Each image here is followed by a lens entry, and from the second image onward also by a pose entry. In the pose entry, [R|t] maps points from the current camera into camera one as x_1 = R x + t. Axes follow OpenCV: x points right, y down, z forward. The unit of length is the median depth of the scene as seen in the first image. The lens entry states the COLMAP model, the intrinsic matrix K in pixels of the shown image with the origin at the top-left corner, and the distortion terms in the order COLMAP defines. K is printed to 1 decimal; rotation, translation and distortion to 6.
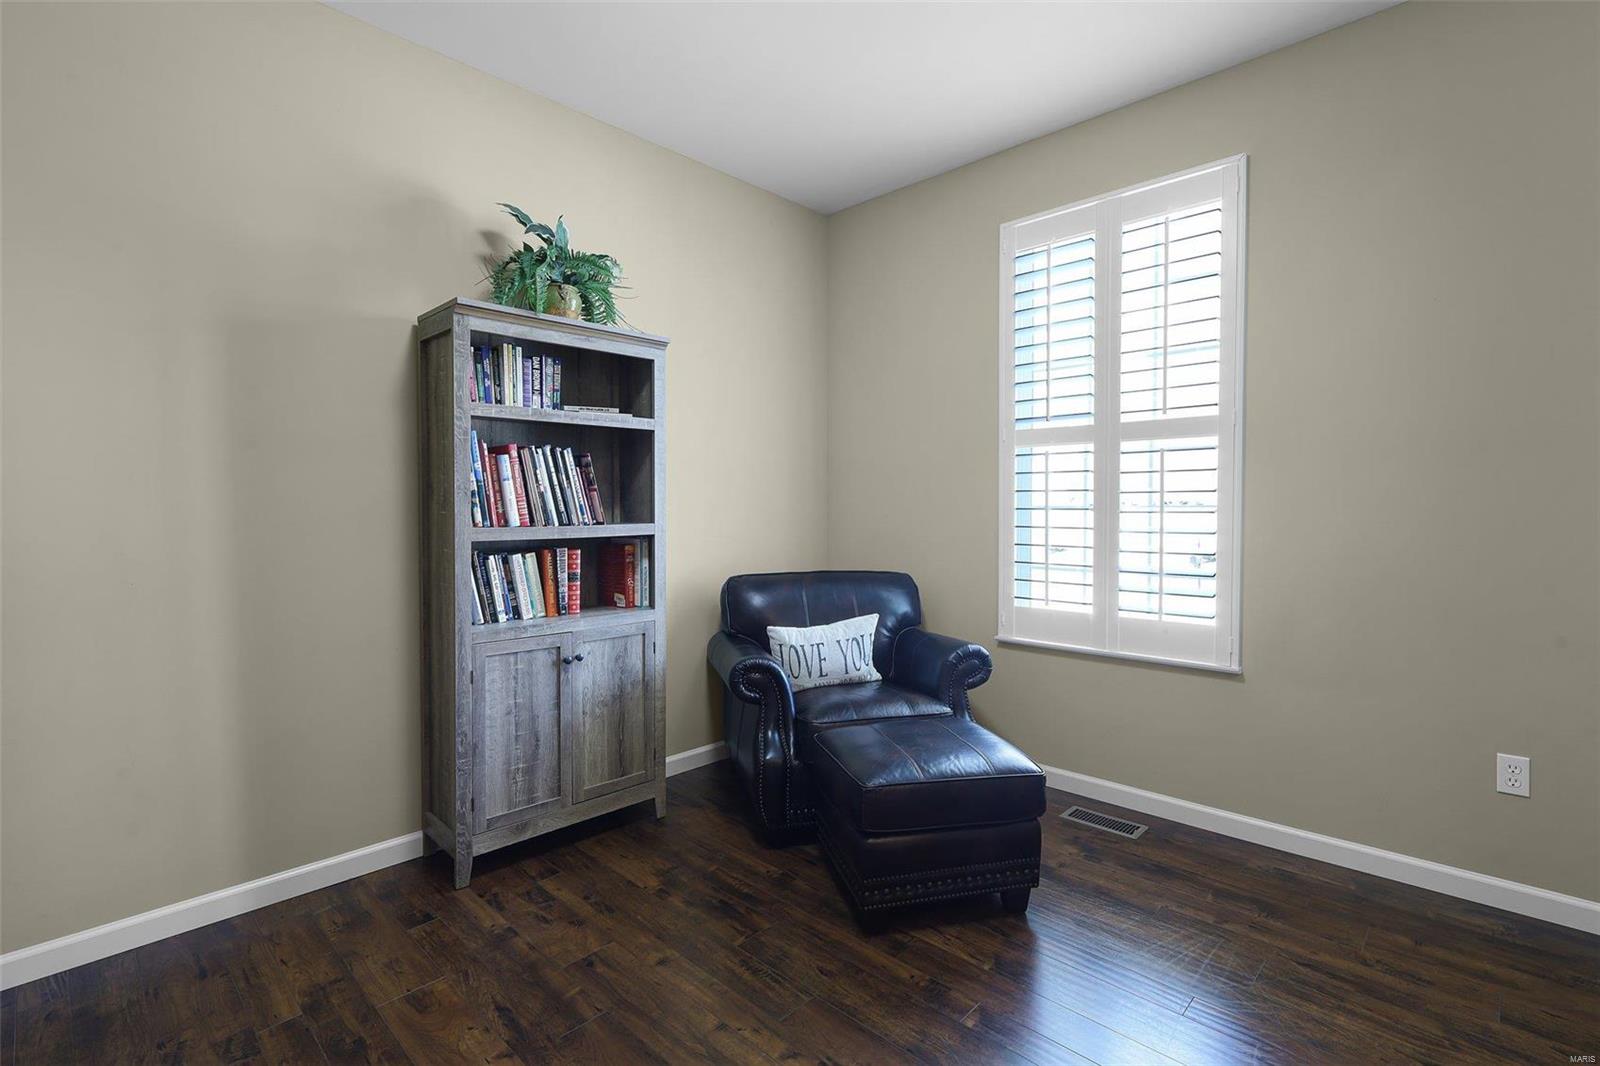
lens RADIAL K [[728.5, 0, 807.4], [0, 728.5, 520.3], [0, 0, 1]] dist [0.003551, 0.000824]
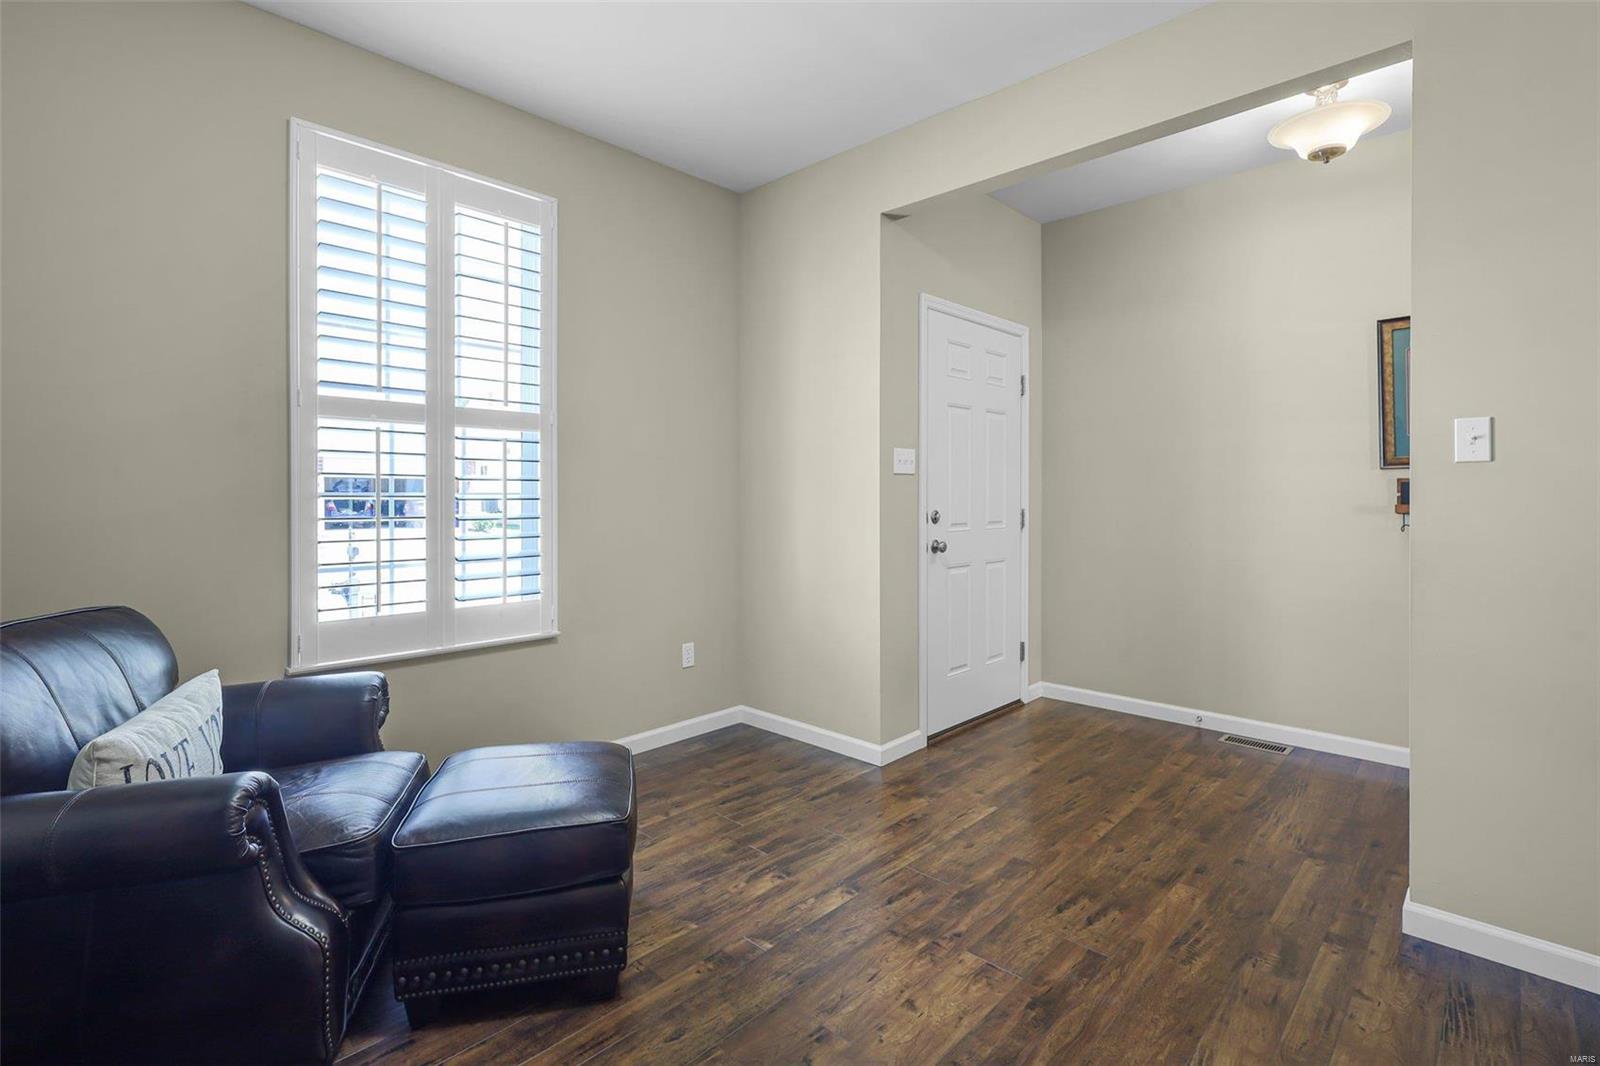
lens RADIAL K [[741.4, 0, 809.5], [0, 741.4, 478.7], [0, 0, 1]] dist [-0.000840, -0.000203]
pose [[0.008586, 0.022097, 0.999719, -0.604263], [0.012565, 0.999675, -0.022203, -0.011839], [-0.999884, 0.012752, 0.008305, 0.577420]]
